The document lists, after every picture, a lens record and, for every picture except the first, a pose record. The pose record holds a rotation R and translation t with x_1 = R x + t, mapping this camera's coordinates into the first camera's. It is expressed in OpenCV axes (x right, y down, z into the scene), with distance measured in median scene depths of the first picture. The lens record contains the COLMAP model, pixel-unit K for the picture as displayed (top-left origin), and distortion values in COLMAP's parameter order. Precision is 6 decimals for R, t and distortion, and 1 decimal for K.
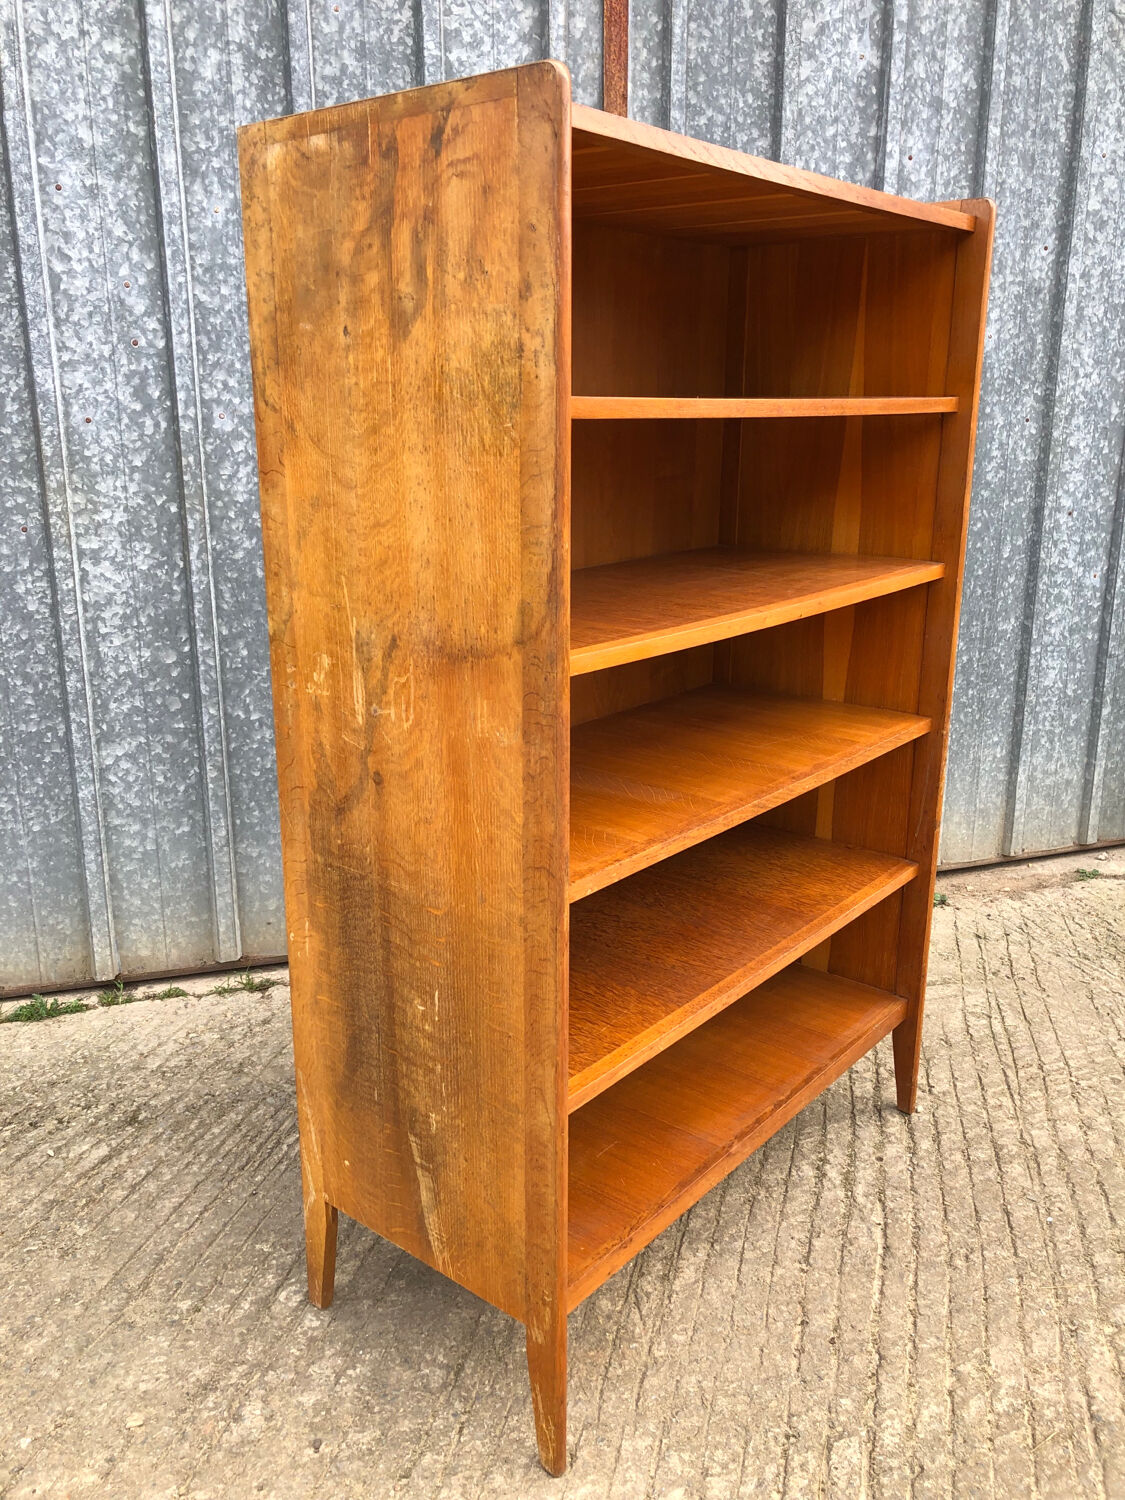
lens RADIAL K [[1231.1, 0, 561.2], [0, 1231.1, 734.8], [0, 0, 1]] dist [0.012764, 0.010629]
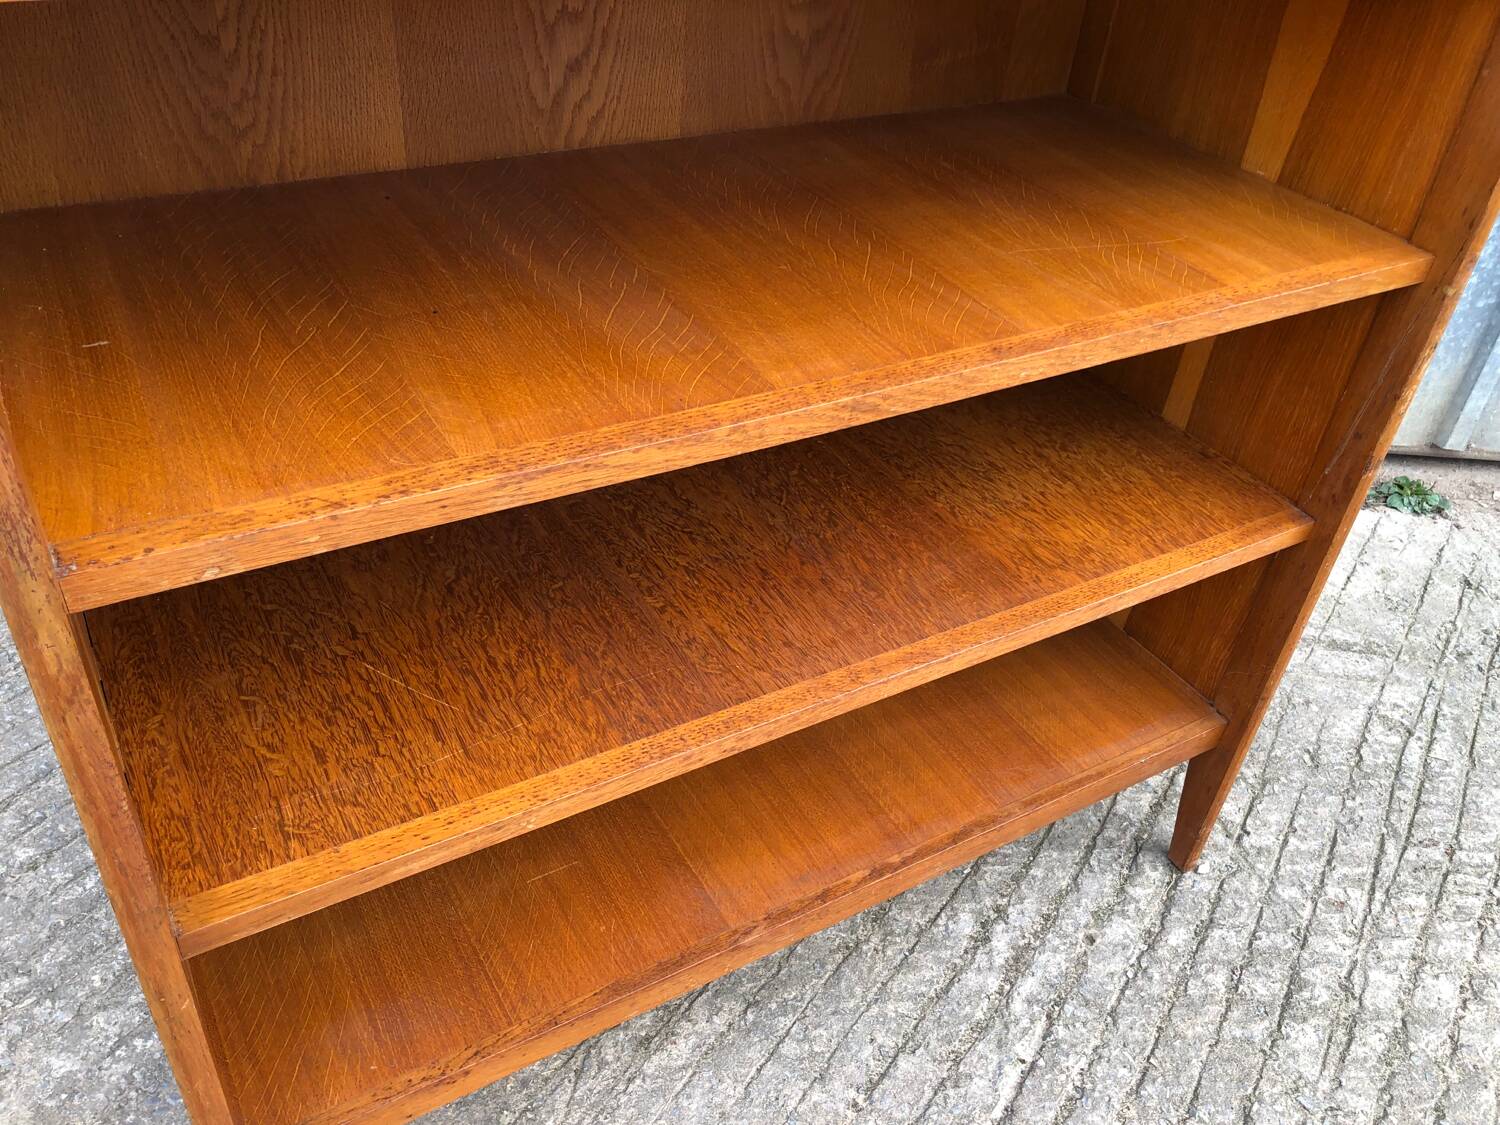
lens RADIAL K [[1231.1, 0, 748.2], [0, 1231.1, 557.3], [0, 0, 1]] dist [0.012764, 0.010629]
pose [[0.936746, 0.264417, -0.229326, 0.160934], [-0.164836, 0.911266, 0.377390, -0.036742], [0.308766, -0.315717, 0.897210, 0.379660]]
